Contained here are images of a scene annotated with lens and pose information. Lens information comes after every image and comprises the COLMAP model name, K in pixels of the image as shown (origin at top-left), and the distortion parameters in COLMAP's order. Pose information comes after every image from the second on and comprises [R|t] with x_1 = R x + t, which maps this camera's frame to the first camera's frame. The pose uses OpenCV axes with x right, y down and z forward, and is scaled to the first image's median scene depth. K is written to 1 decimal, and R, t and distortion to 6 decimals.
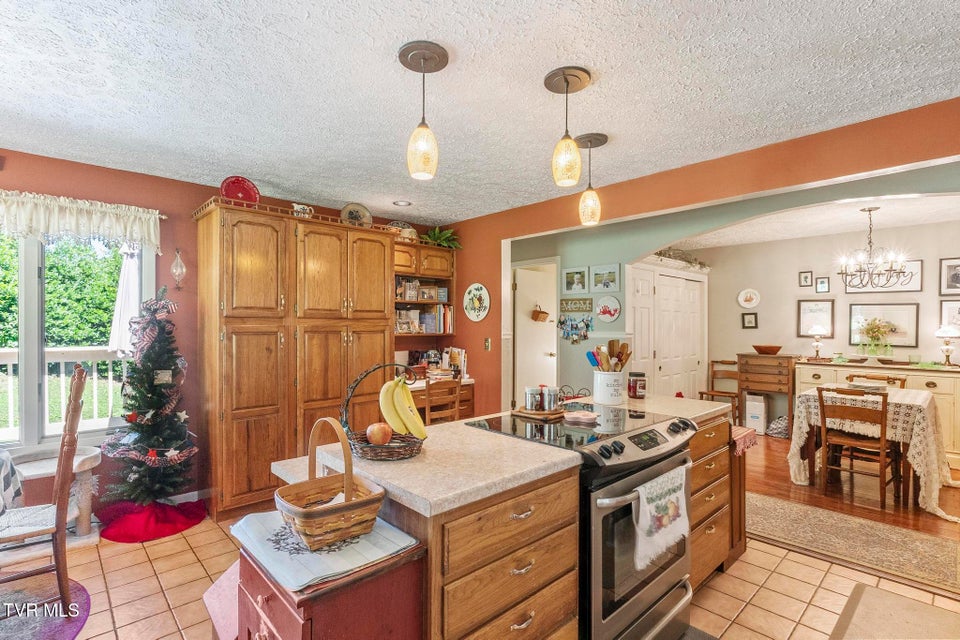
lens RADIAL K [[460.6, 0, 489.2], [0, 460.6, 323.7], [0, 0, 1]] dist [0.001087, 0.000480]
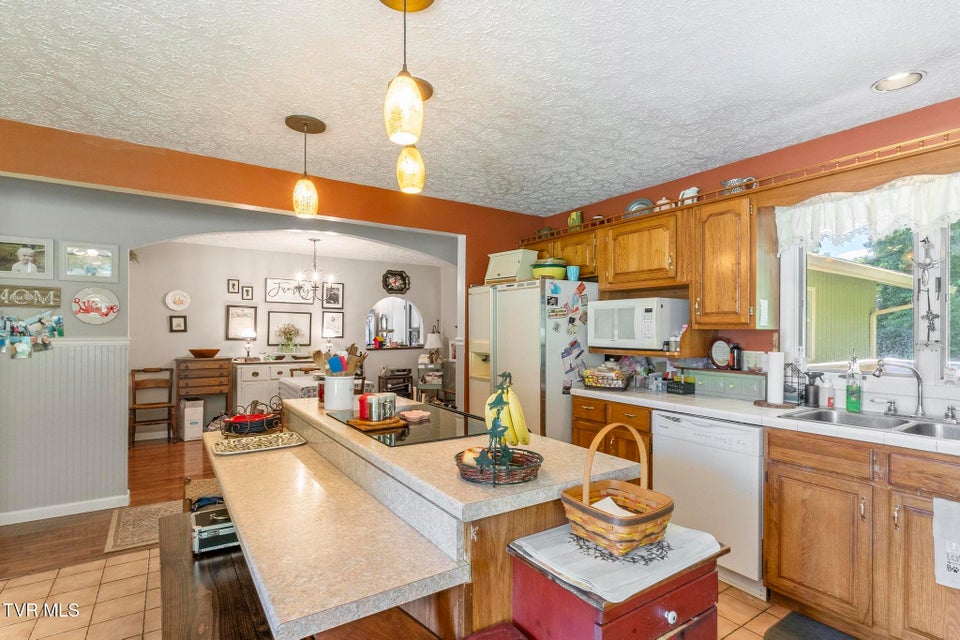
lens RADIAL K [[460.6, 0, 487.3], [0, 460.6, 326.9], [0, 0, 1]] dist [0.001087, 0.000480]
pose [[0.171828, 0.006250, 0.985107, -0.291991], [-0.005345, 0.999971, -0.005412, 0.001655], [-0.985113, -0.004336, 0.171856, 0.235969]]
